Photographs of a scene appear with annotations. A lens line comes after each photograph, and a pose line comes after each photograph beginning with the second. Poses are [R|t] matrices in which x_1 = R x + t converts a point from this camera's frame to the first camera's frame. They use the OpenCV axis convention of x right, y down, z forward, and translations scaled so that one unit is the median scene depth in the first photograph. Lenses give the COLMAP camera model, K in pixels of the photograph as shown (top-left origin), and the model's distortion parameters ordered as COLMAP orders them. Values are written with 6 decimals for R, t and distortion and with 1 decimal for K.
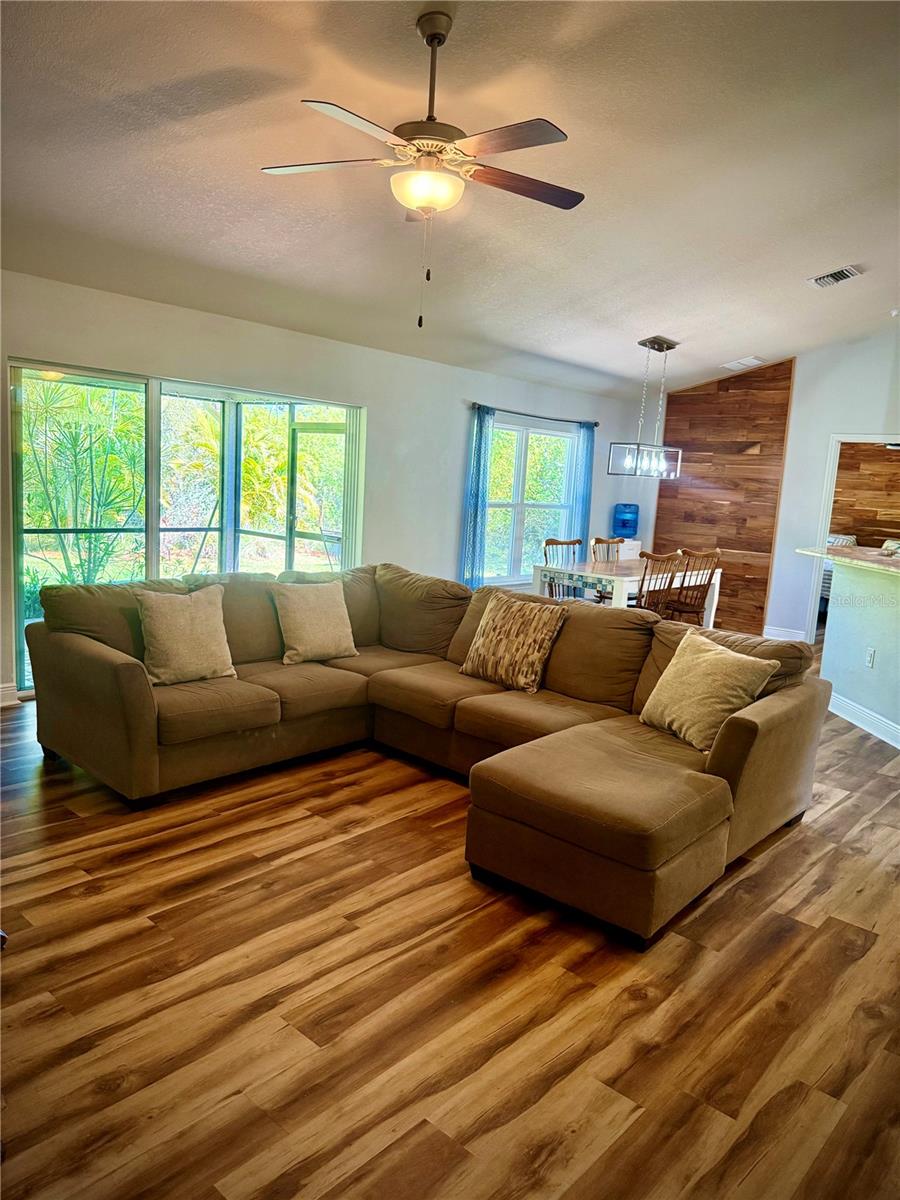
lens RADIAL K [[855.8, 0, 447.4], [0, 855.8, 605.3], [0, 0, 1]] dist [0.059175, -0.073149]
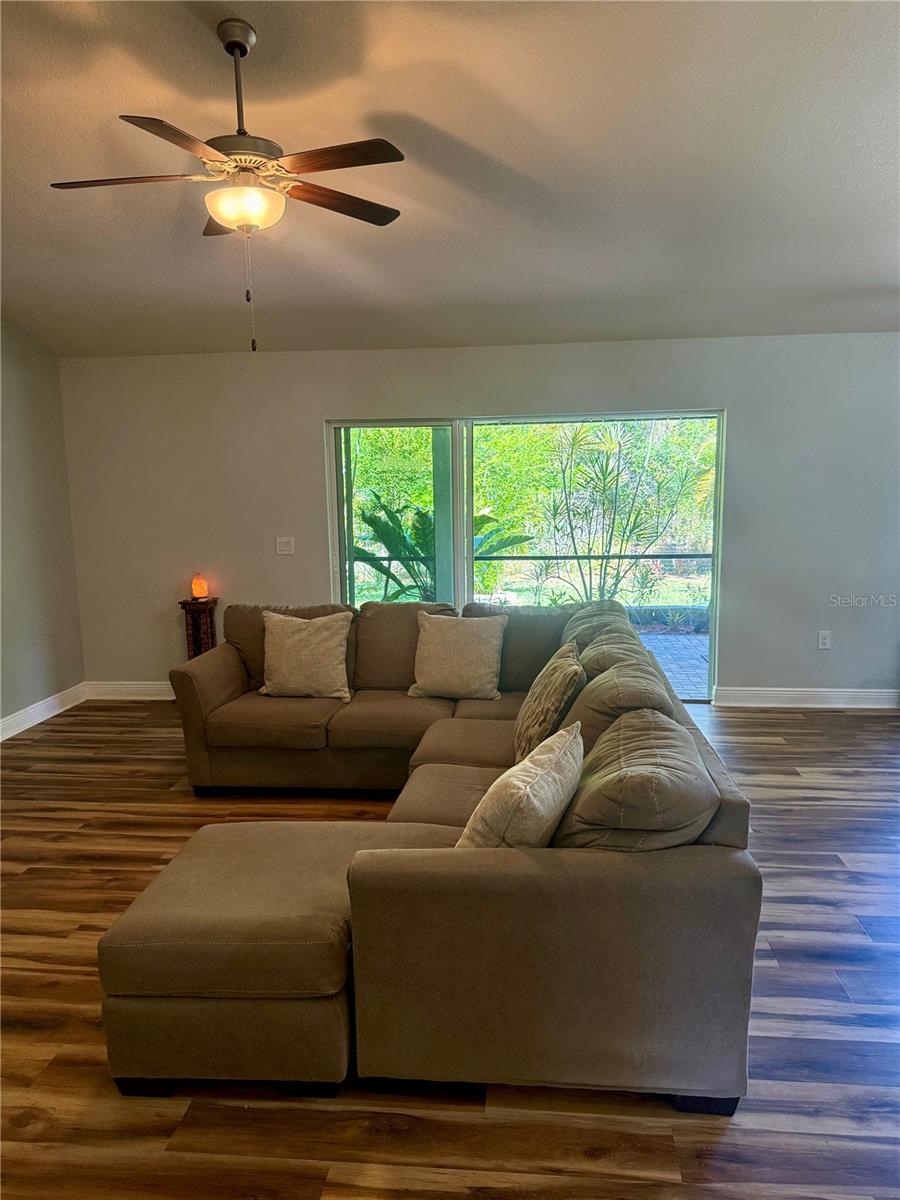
lens RADIAL K [[855.8, 0, 446.9], [0, 855.8, 597.8], [0, 0, 1]] dist [0.059175, -0.073149]
pose [[0.573884, 0.044674, -0.817717, 0.828956], [-0.072292, 0.997376, 0.003753, -0.066789], [0.815740, 0.056961, 0.575608, 0.605063]]
